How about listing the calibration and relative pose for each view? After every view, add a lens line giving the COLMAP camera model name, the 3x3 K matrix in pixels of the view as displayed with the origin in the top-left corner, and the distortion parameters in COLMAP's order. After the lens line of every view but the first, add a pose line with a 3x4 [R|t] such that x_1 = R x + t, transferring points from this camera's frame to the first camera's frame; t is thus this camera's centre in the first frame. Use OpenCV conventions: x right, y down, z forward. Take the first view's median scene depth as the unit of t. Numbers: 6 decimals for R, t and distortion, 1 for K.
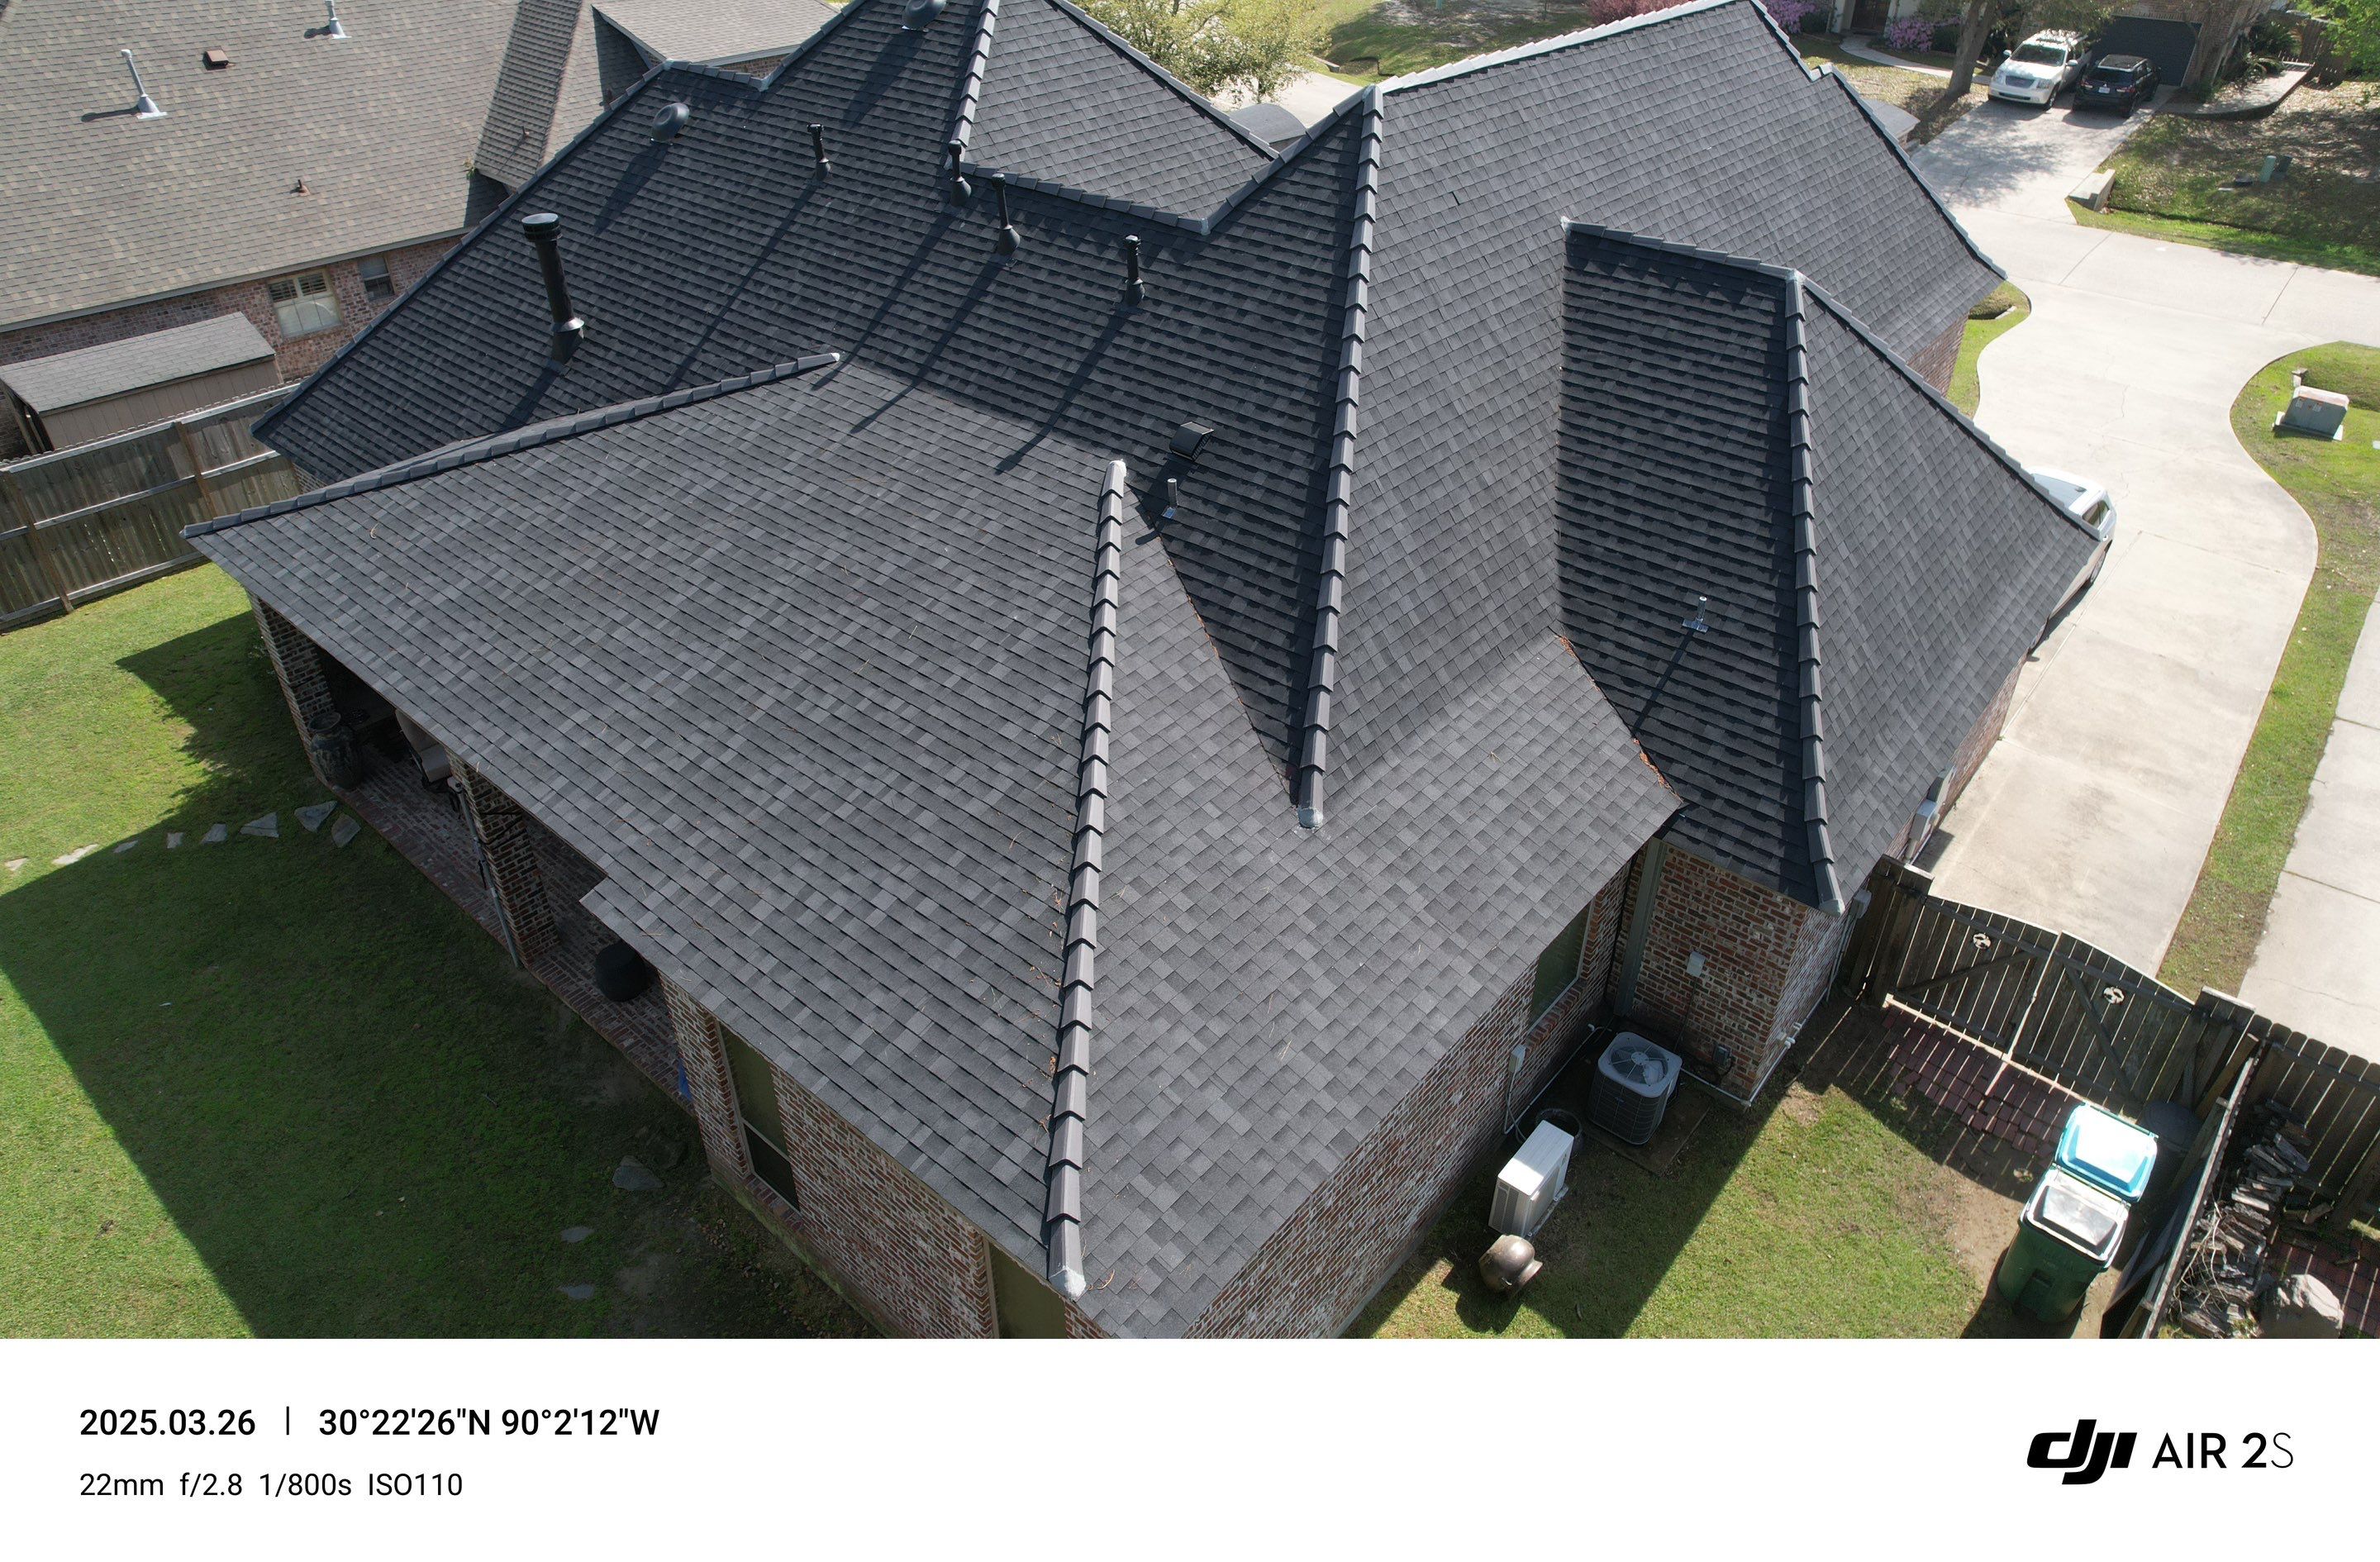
lens RADIAL K [[1494.8, 0, 1189.6], [0, 1494.8, 680.1], [0, 0, 1]] dist [-0.044869, 0.044278]
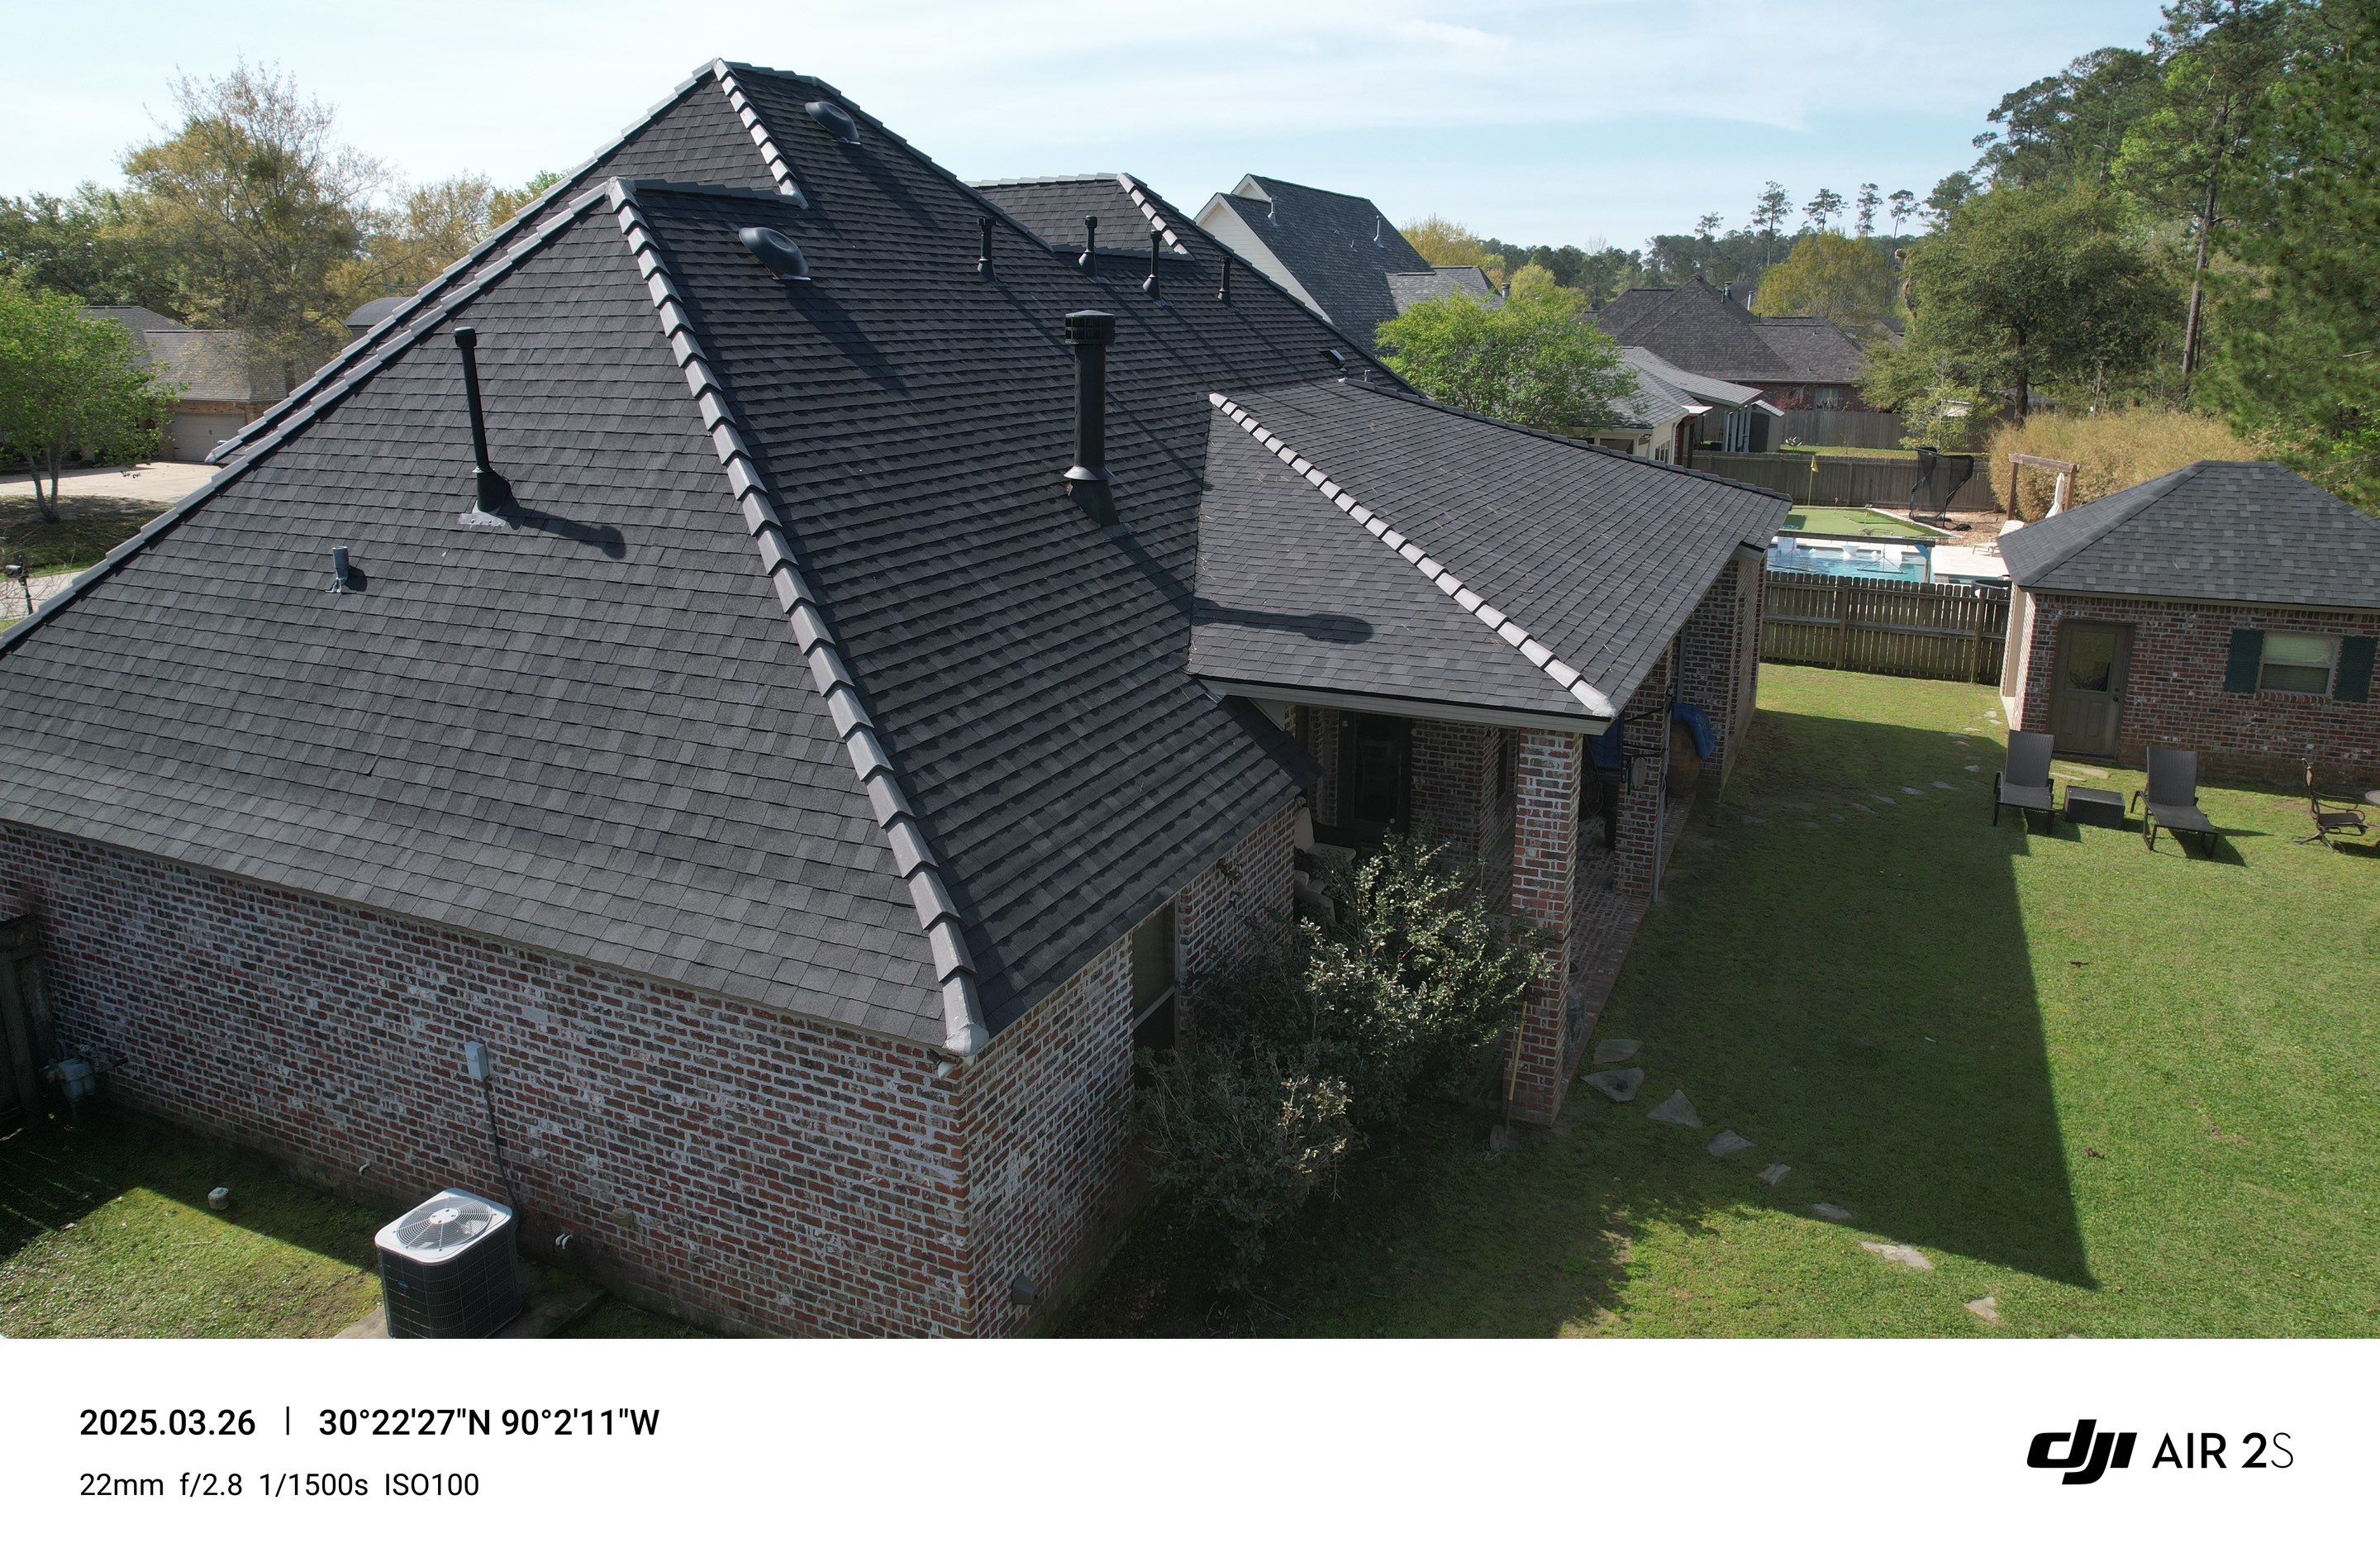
lens RADIAL K [[1520.4, 0, 1190.4], [0, 1520.4, 655.1], [0, 0, 1]] dist [-0.069364, 0.059015]
pose [[-0.271518, -0.215835, 0.937920, -1.205082], [0.520959, 0.786458, 0.331793, -0.415616], [-0.809246, 0.578705, -0.101097, 1.173191]]
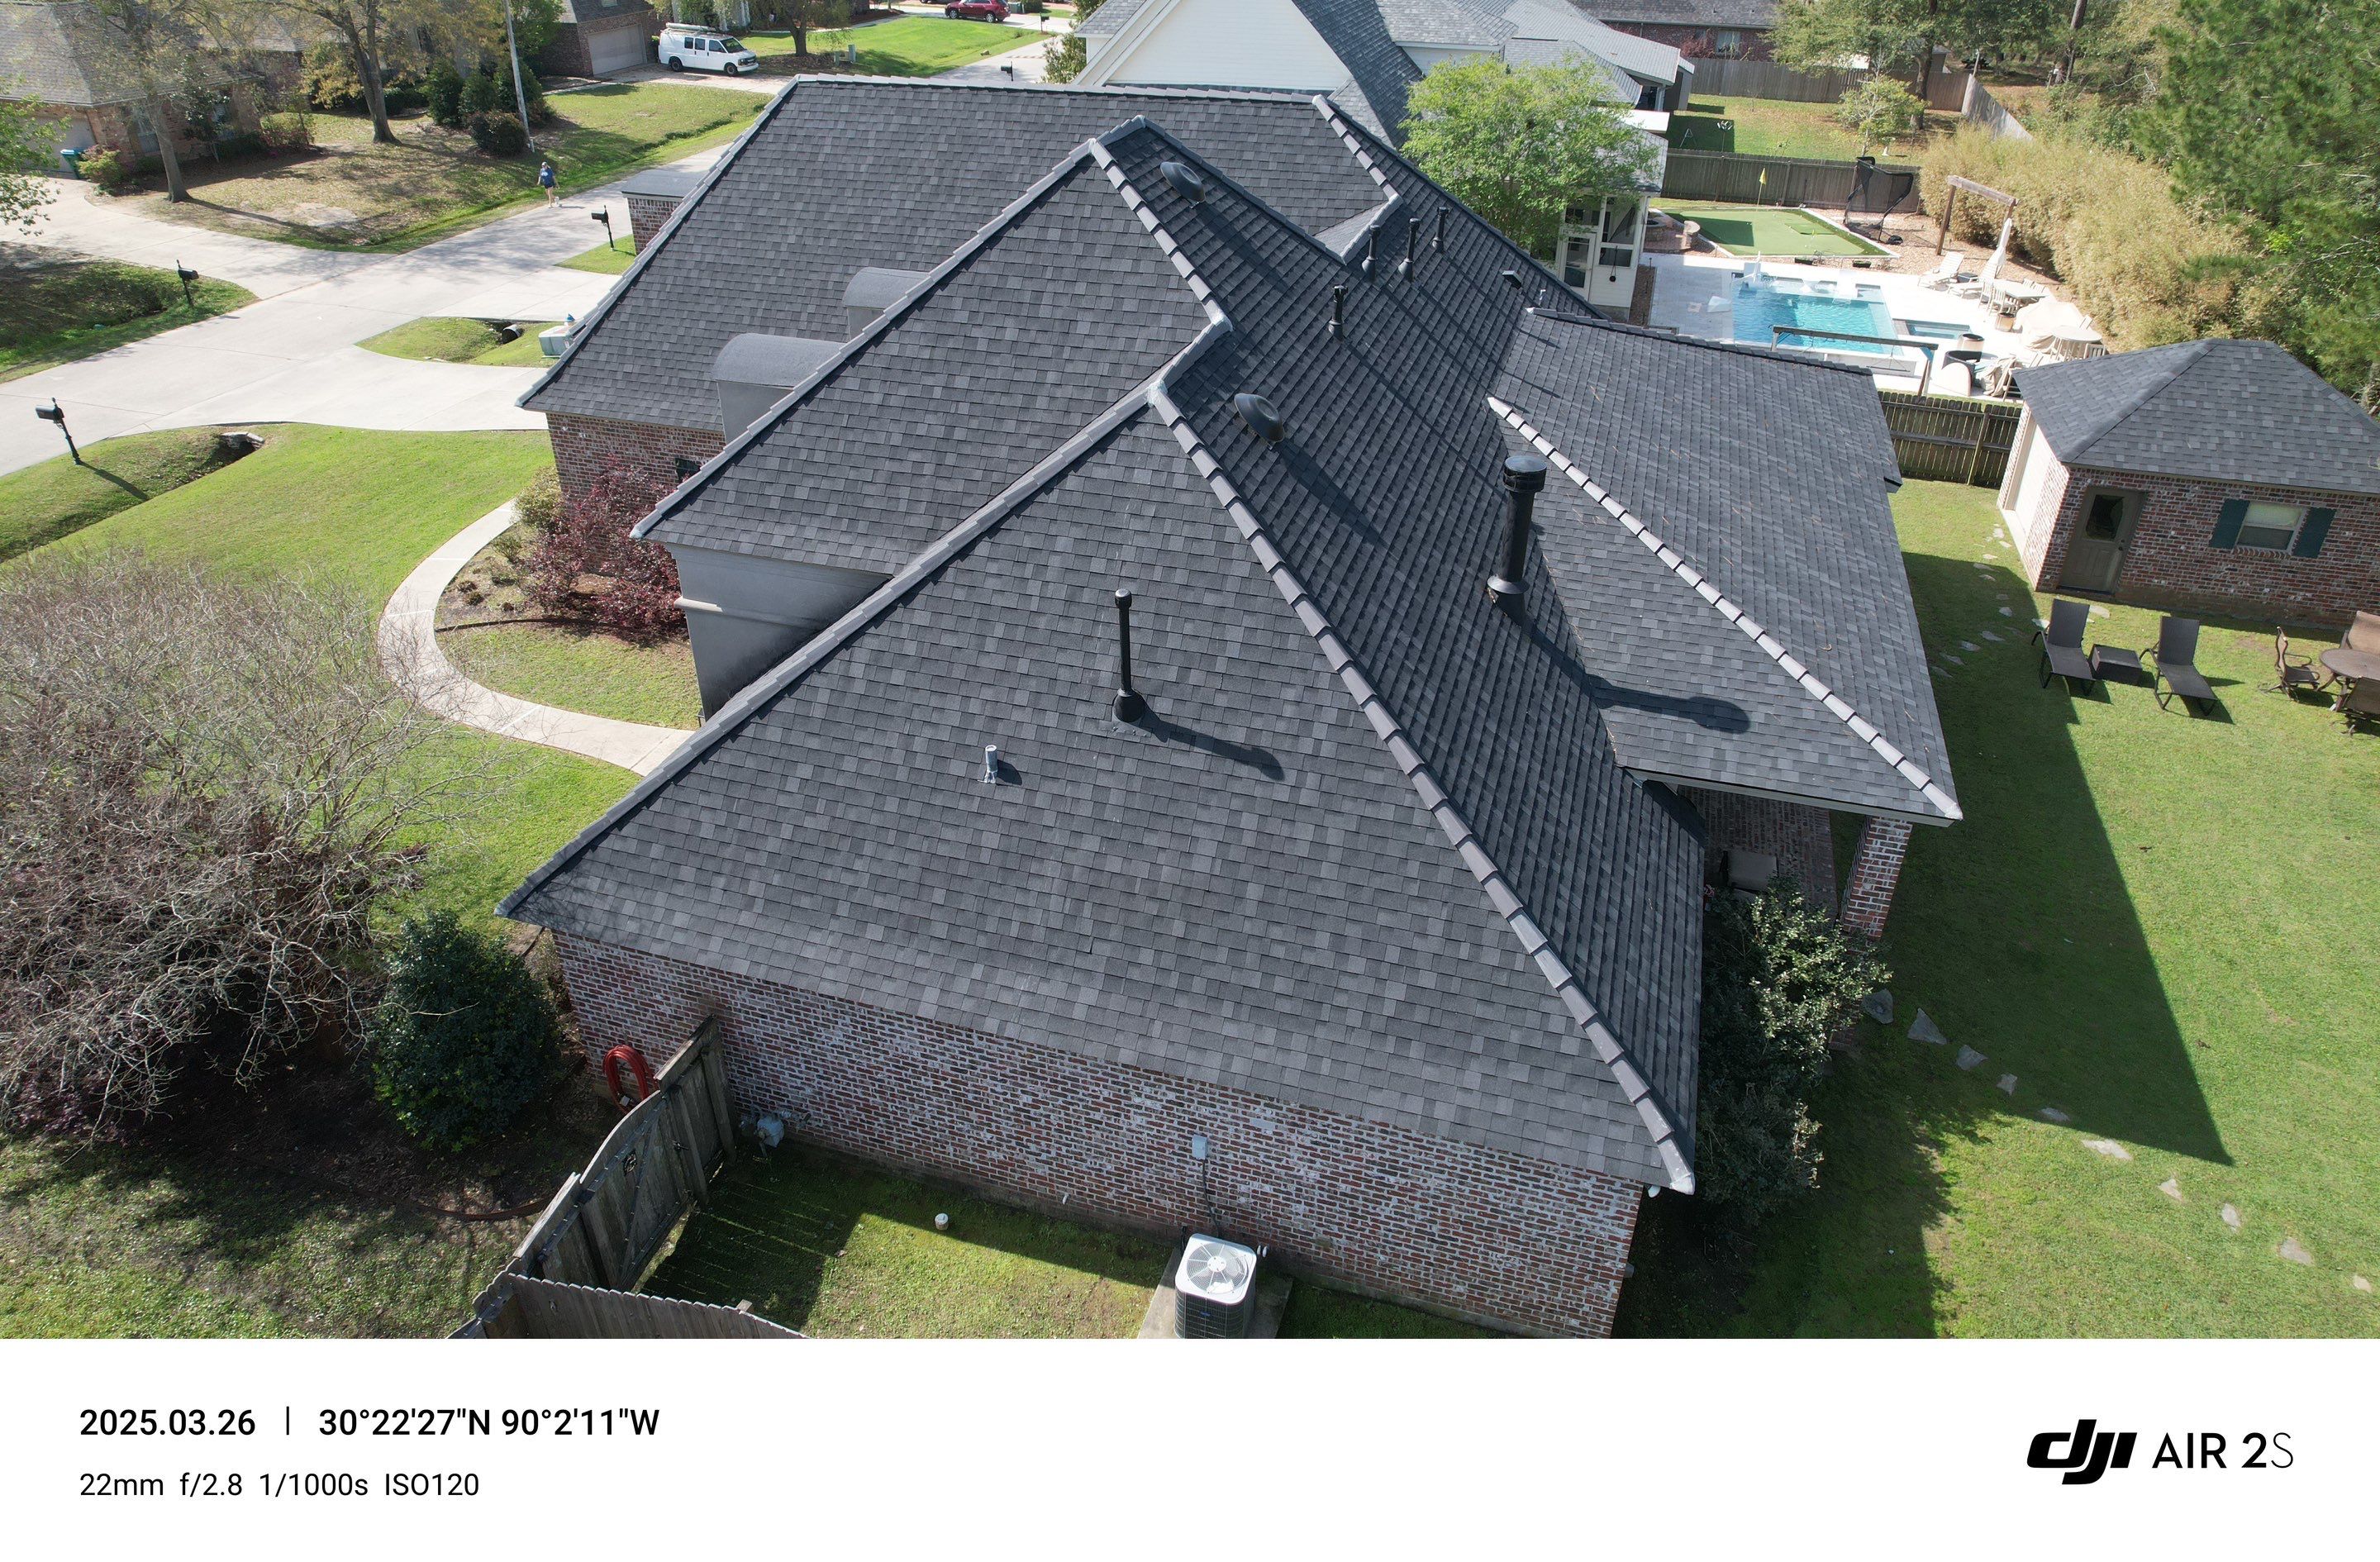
lens RADIAL K [[1520.4, 0, 1190.4], [0, 1520.4, 655.1], [0, 0, 1]] dist [-0.069364, 0.059015]
pose [[-0.396099, -0.450752, 0.799956, -1.141018], [0.491993, 0.631406, 0.599390, -0.886720], [-0.775273, 0.630990, -0.028332, 1.290612]]
